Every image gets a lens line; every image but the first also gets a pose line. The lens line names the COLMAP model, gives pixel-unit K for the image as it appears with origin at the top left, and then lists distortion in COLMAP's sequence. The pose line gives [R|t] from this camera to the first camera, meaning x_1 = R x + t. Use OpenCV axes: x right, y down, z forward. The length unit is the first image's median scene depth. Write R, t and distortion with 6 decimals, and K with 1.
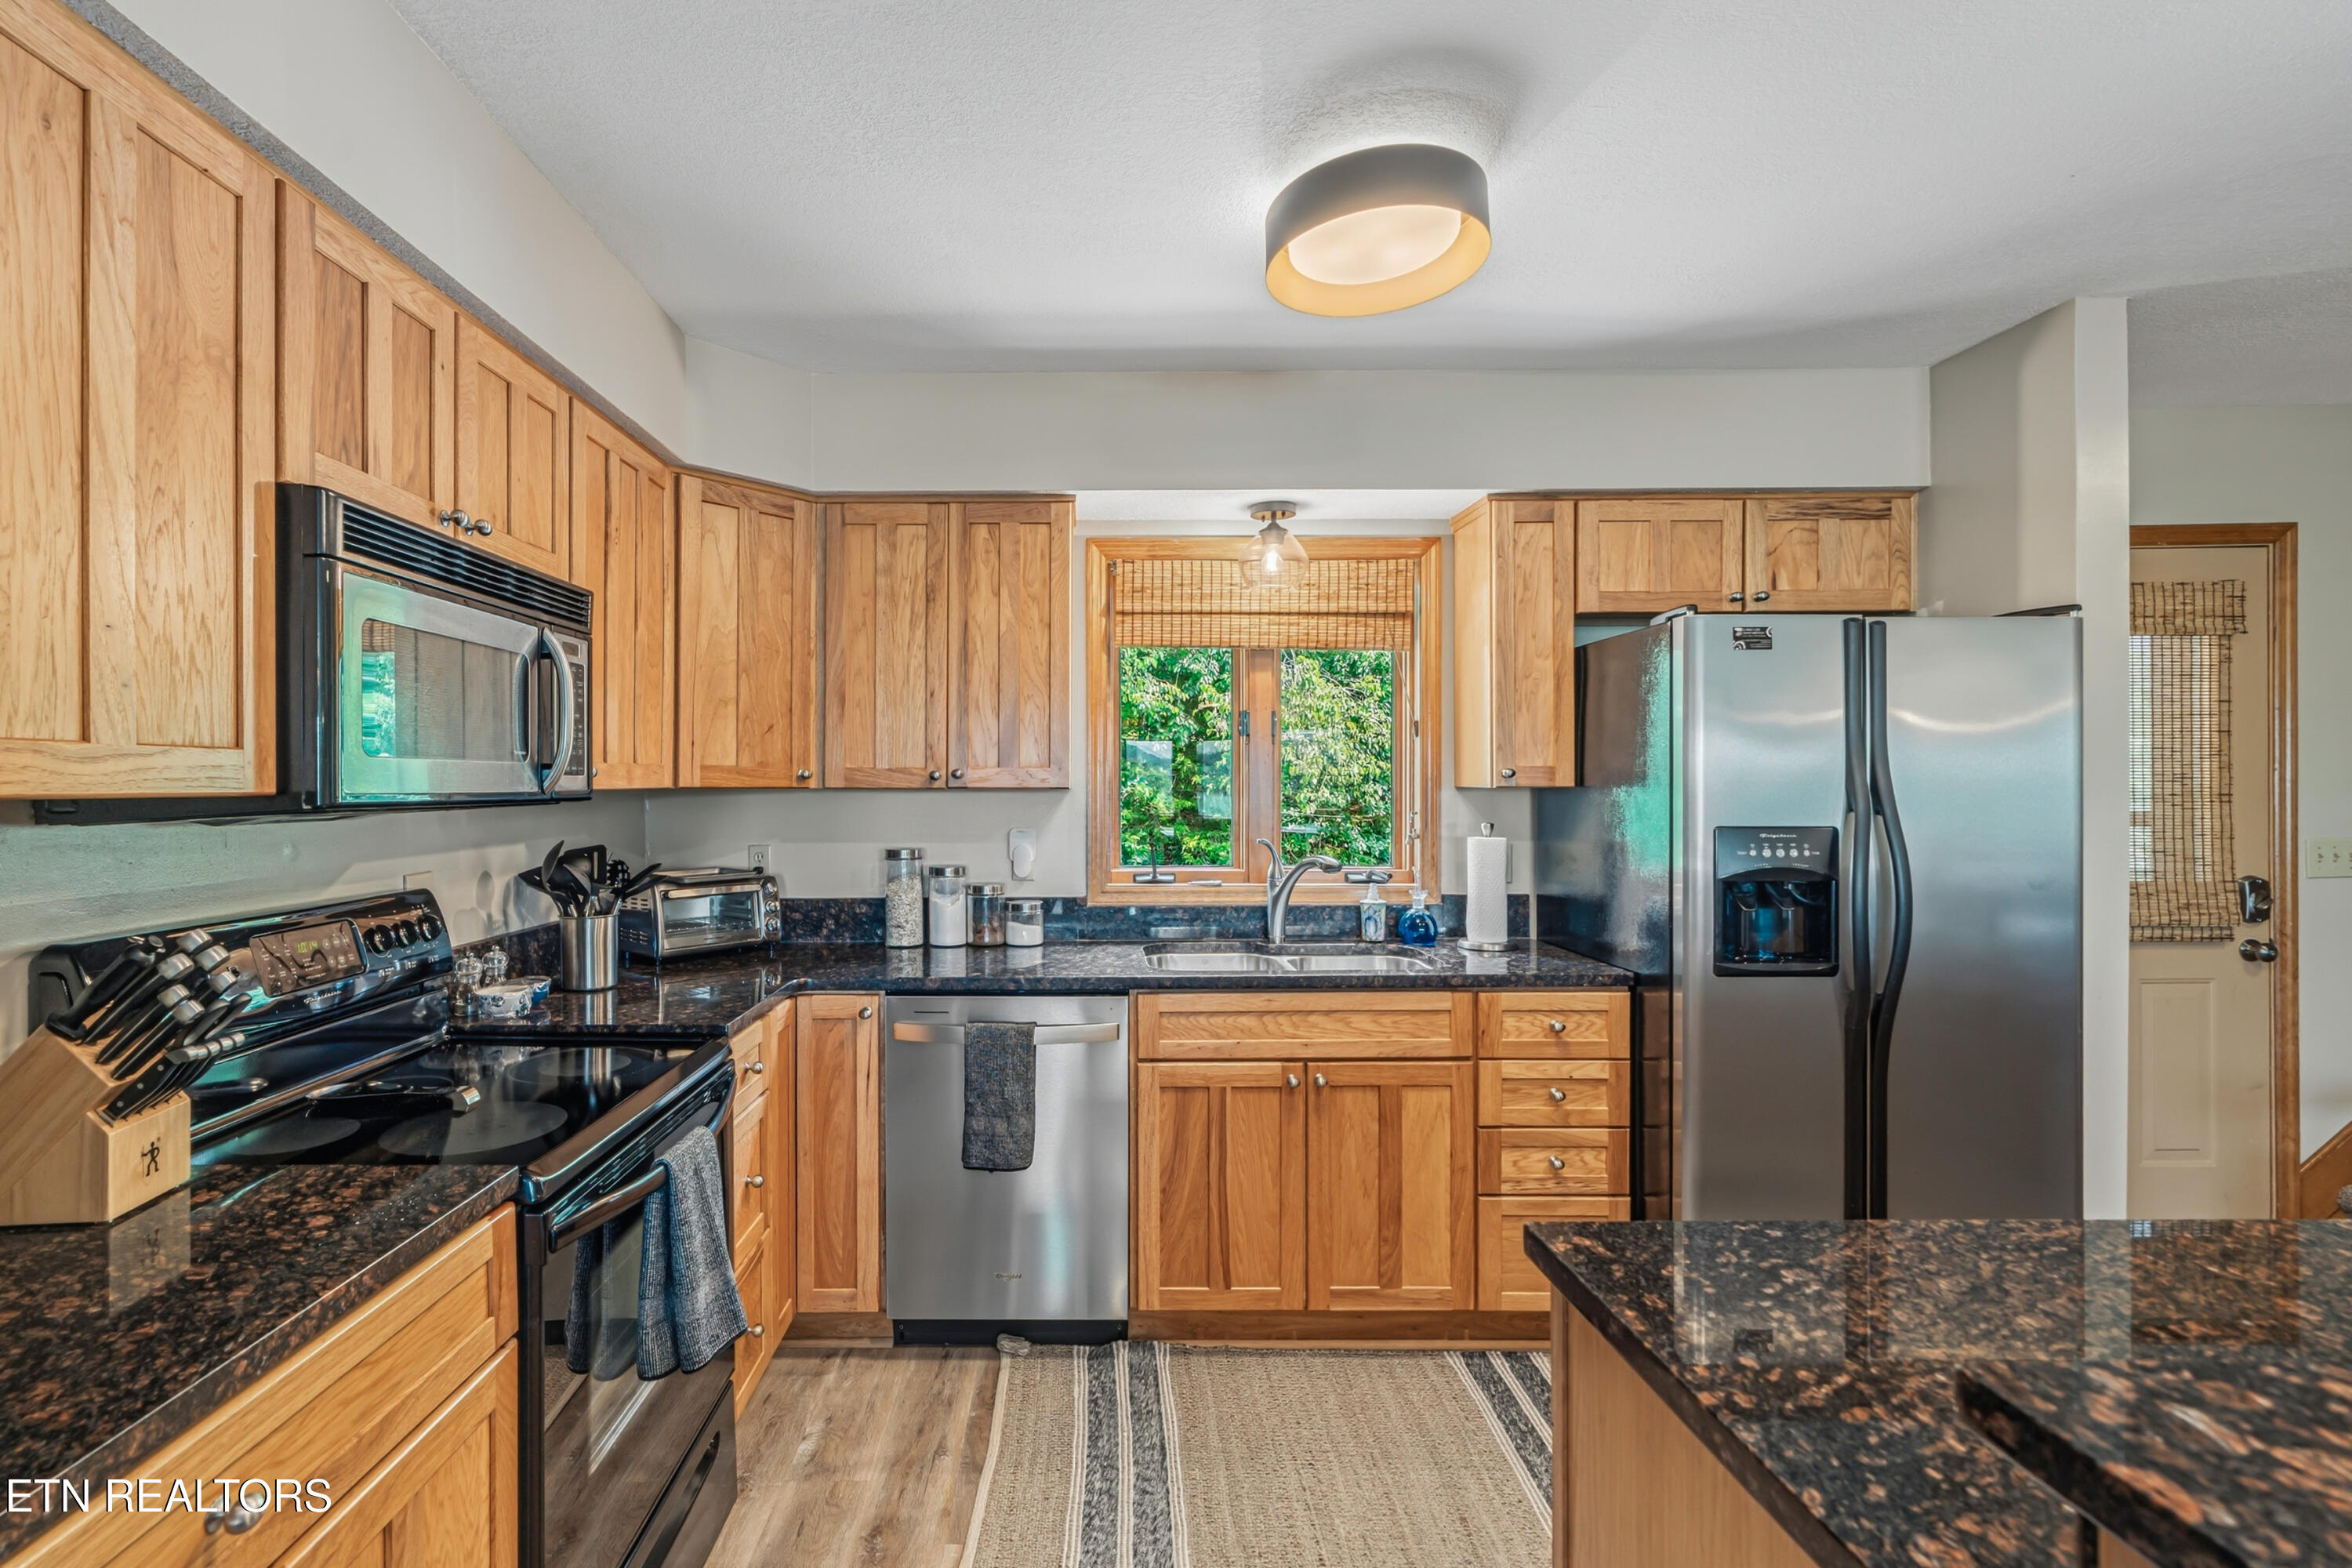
lens RADIAL K [[1130.2, 0, 1053.6], [0, 1130.2, 788.7], [0, 0, 1]] dist [-0.000231, -0.001515]
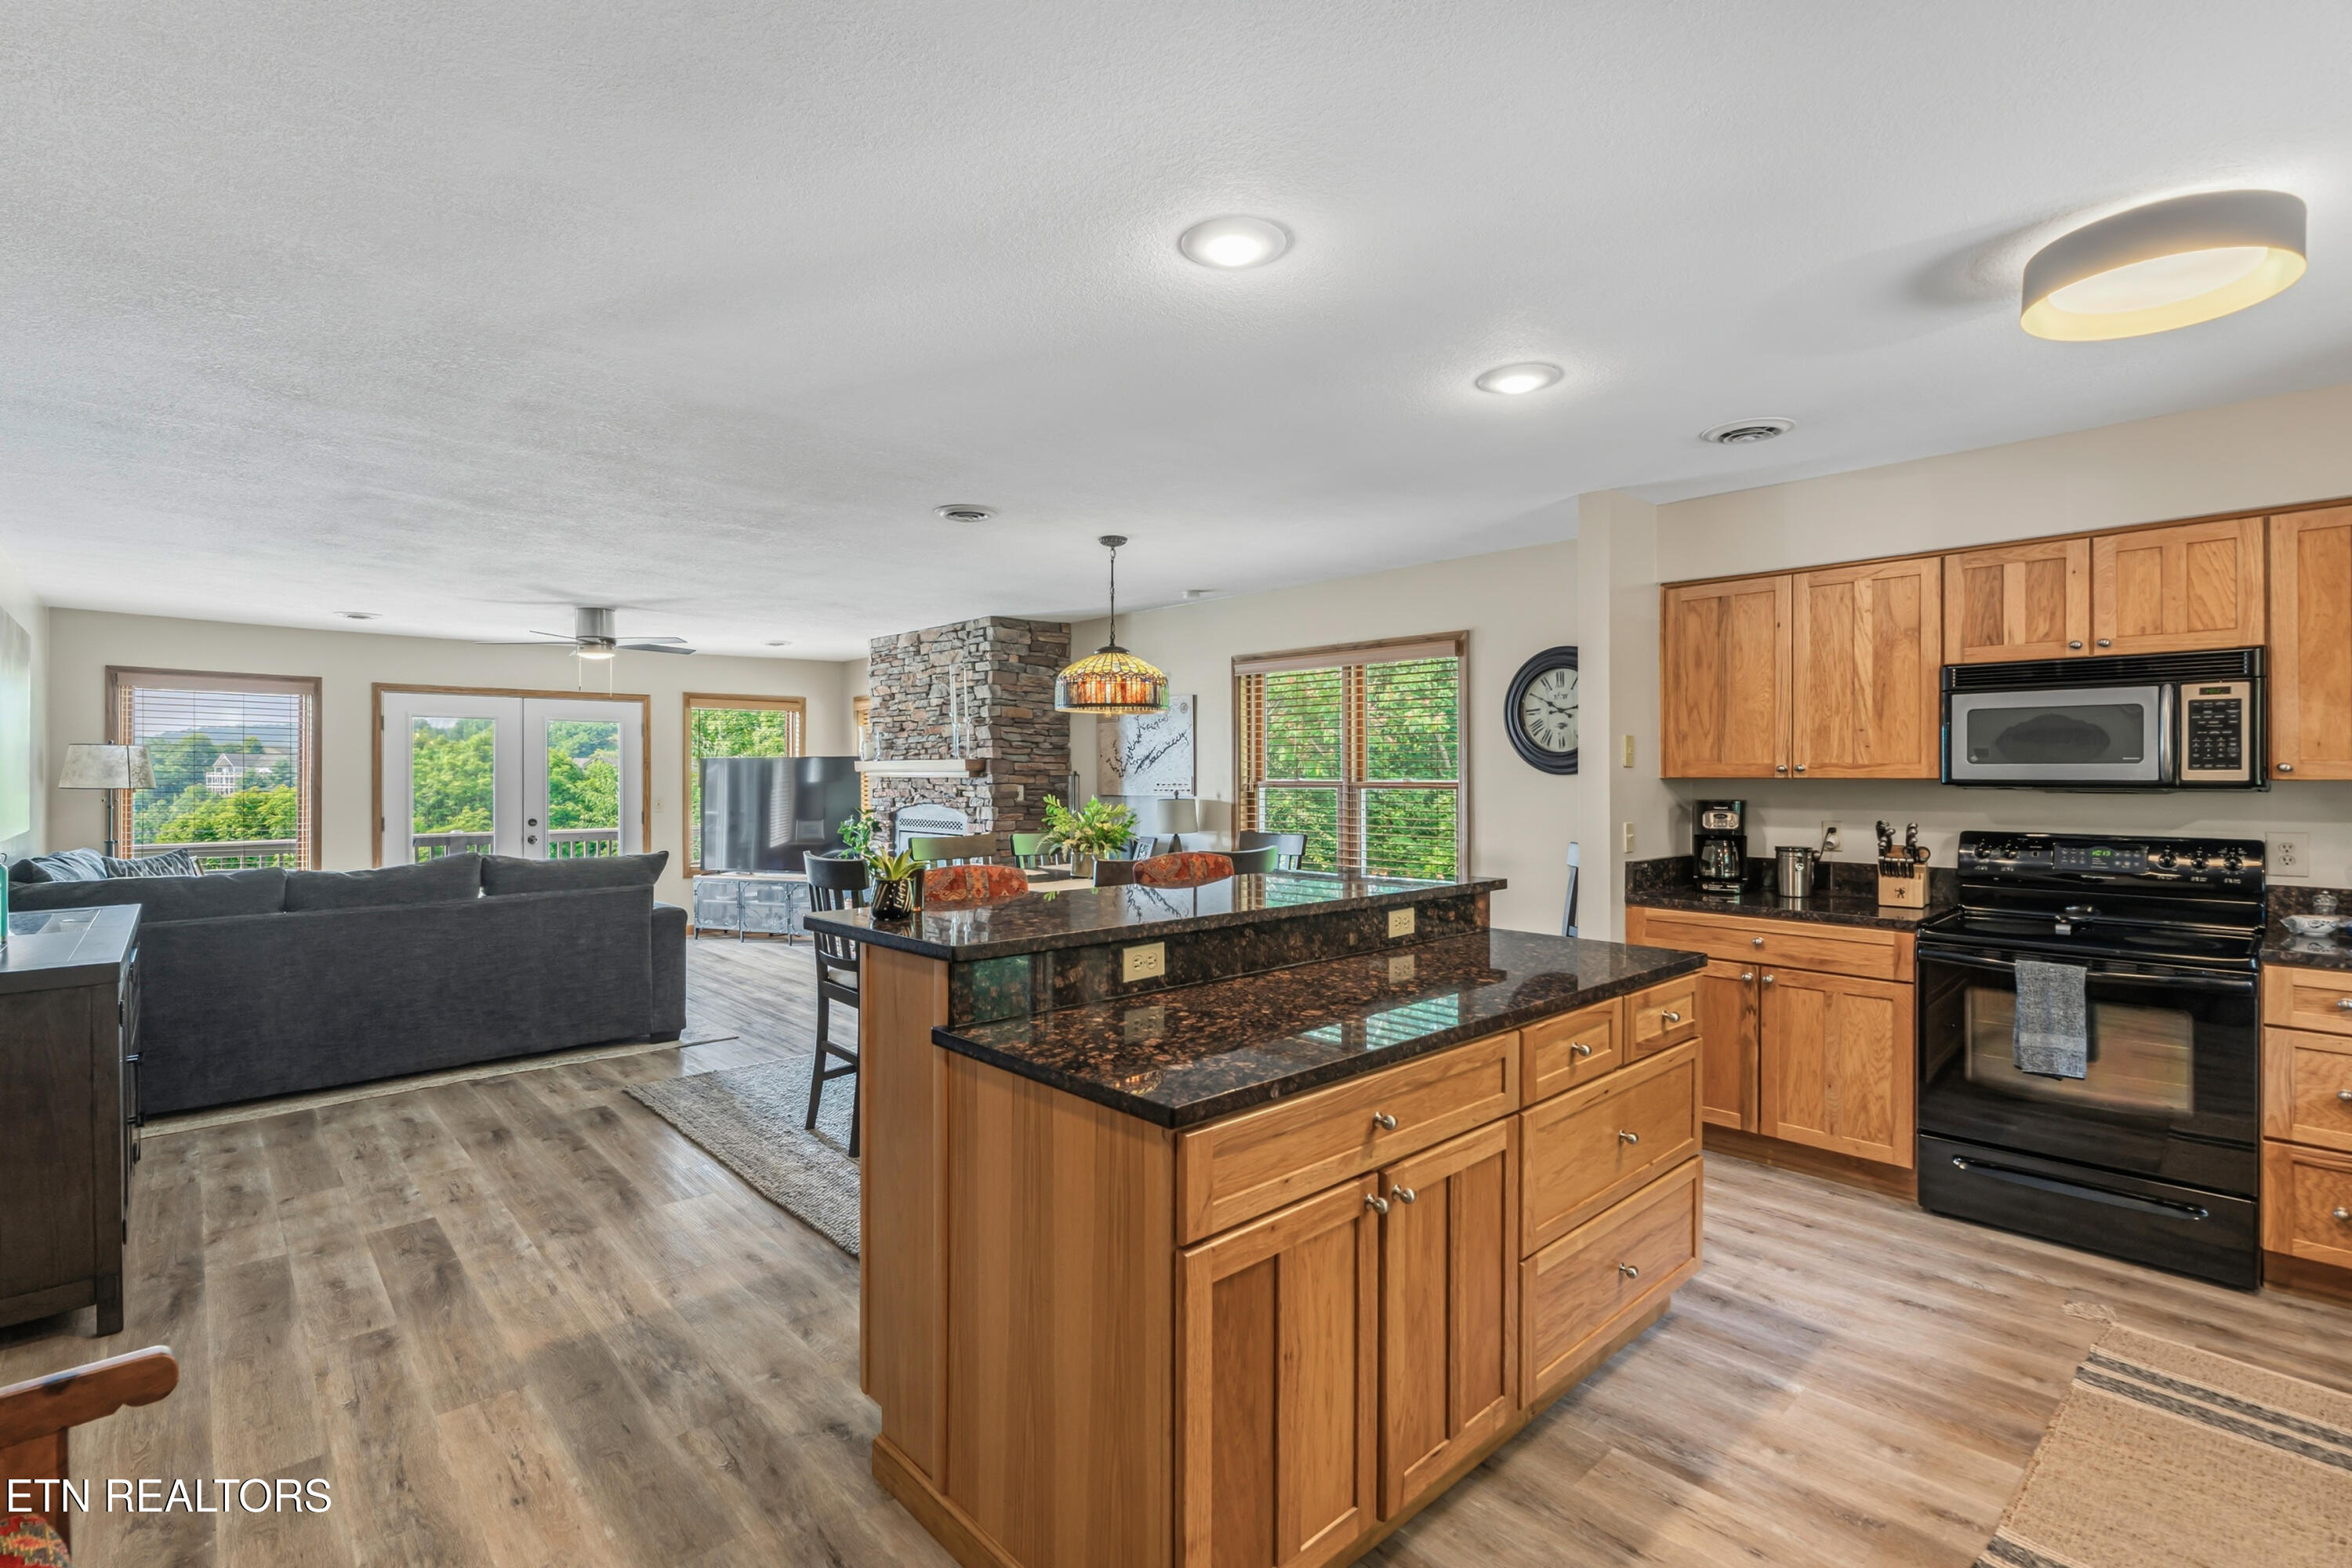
lens RADIAL K [[1077.5, 0, 1201.4], [0, 1077.5, 777.3], [0, 0, 1]] dist [-0.012732, 0.002630]
pose [[-0.716540, 0.007114, -0.697509, 1.029866], [-0.001695, 0.999927, 0.011940, -0.011440], [0.697543, 0.009738, -0.716476, 0.681002]]
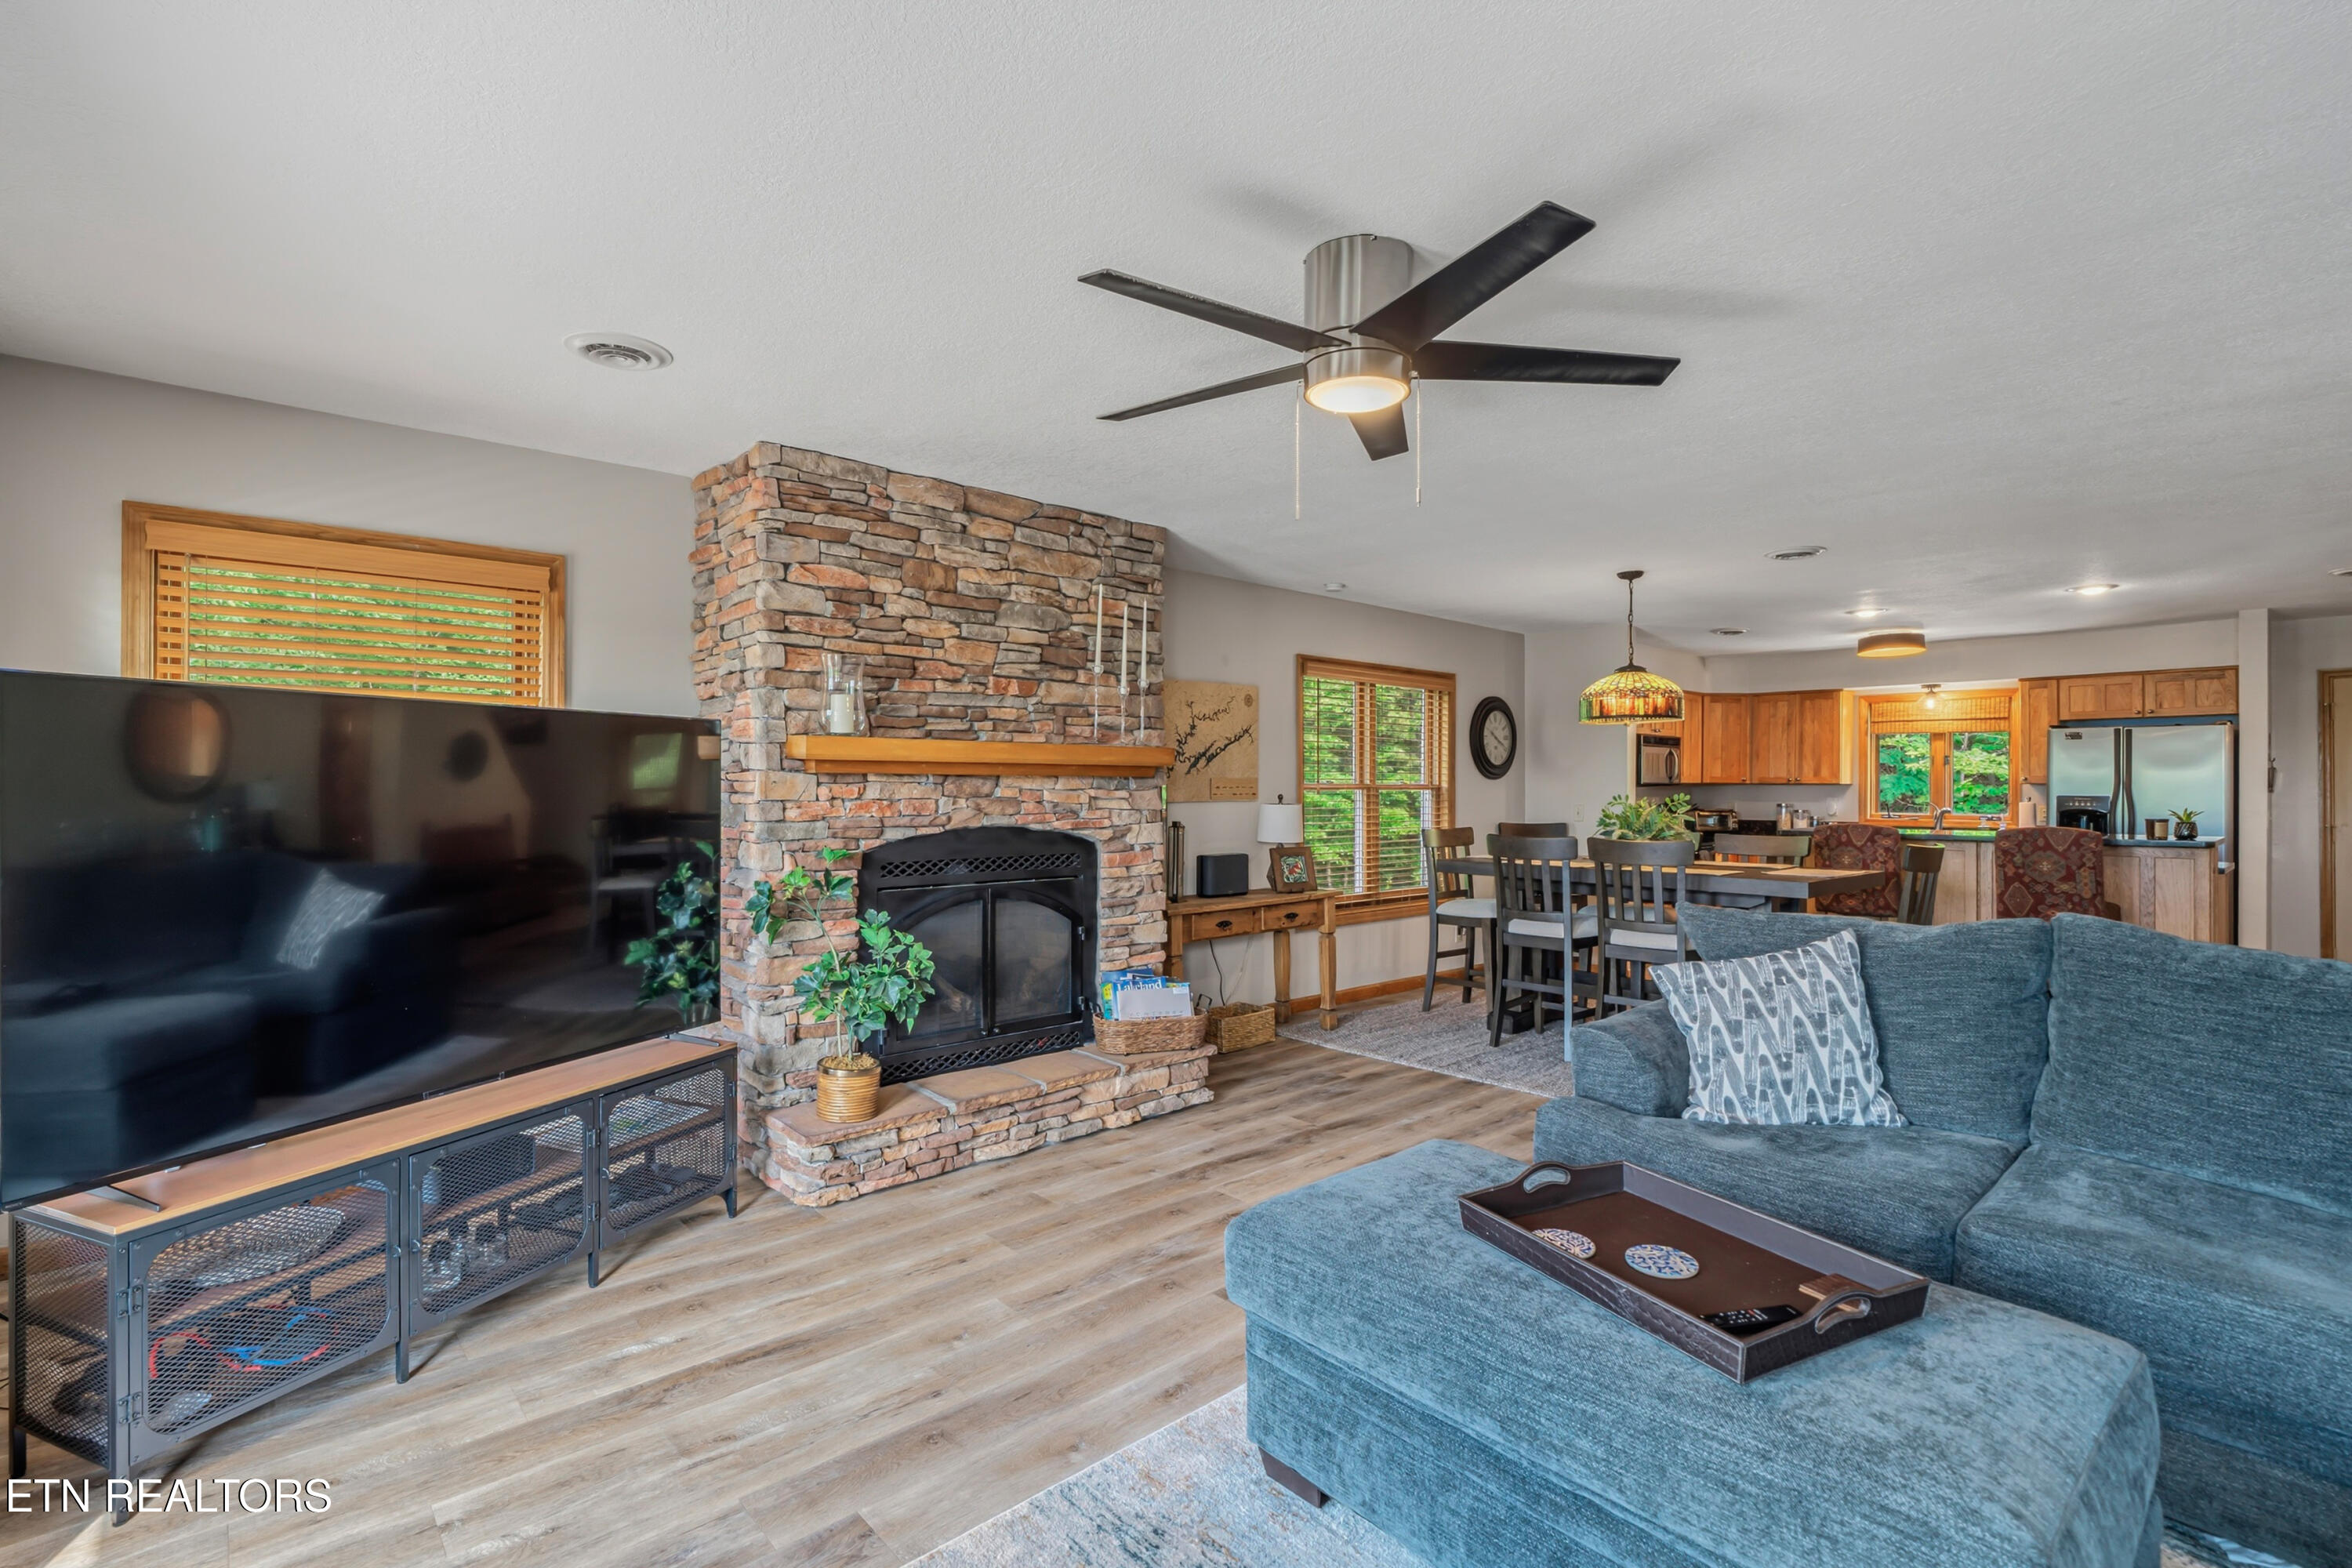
lens RADIAL K [[1077.5, 0, 1122.4], [0, 1077.5, 787.7], [0, 0, 1]] dist [-0.012732, 0.002630]
pose [[0.664638, 0.007018, -0.747133, 0.827658], [-0.011680, 0.999931, -0.000998, 0.032279], [0.747075, 0.009390, 0.664674, -2.211070]]
